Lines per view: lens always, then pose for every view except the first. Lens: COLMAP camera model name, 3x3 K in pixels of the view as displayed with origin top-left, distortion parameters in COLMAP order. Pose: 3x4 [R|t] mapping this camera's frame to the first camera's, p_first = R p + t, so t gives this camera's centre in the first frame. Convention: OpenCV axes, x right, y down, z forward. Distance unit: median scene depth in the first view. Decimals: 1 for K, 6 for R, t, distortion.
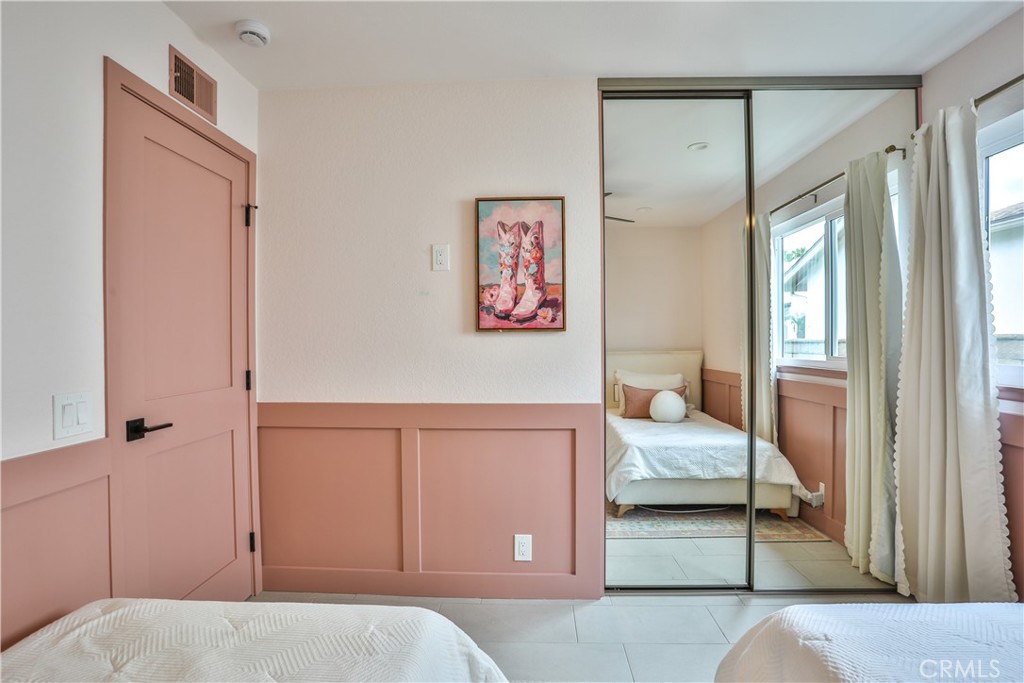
lens RADIAL K [[520.8, 0, 508.5], [0, 520.8, 341.3], [0, 0, 1]] dist [-0.083781, 0.032739]
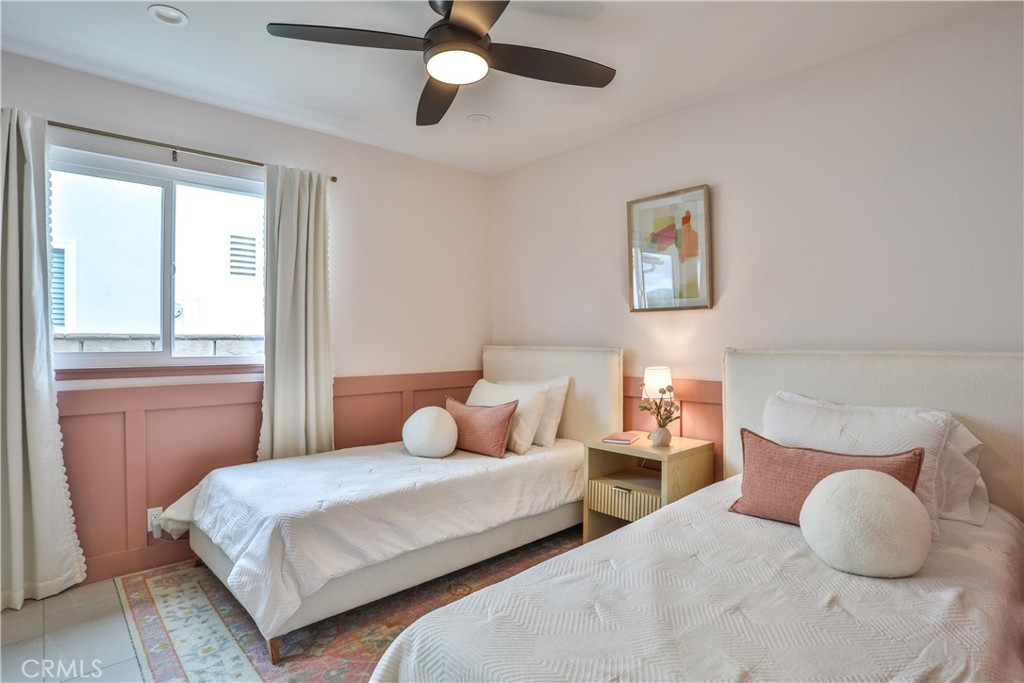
lens RADIAL K [[520.8, 0, 508.5], [0, 520.8, 341.3], [0, 0, 1]] dist [-0.083781, 0.032739]
pose [[-0.709582, 0.010872, 0.704539, -0.934746], [0.010885, 0.999931, -0.004467, 0.060826], [-0.704539, 0.004499, -0.709651, 1.601146]]
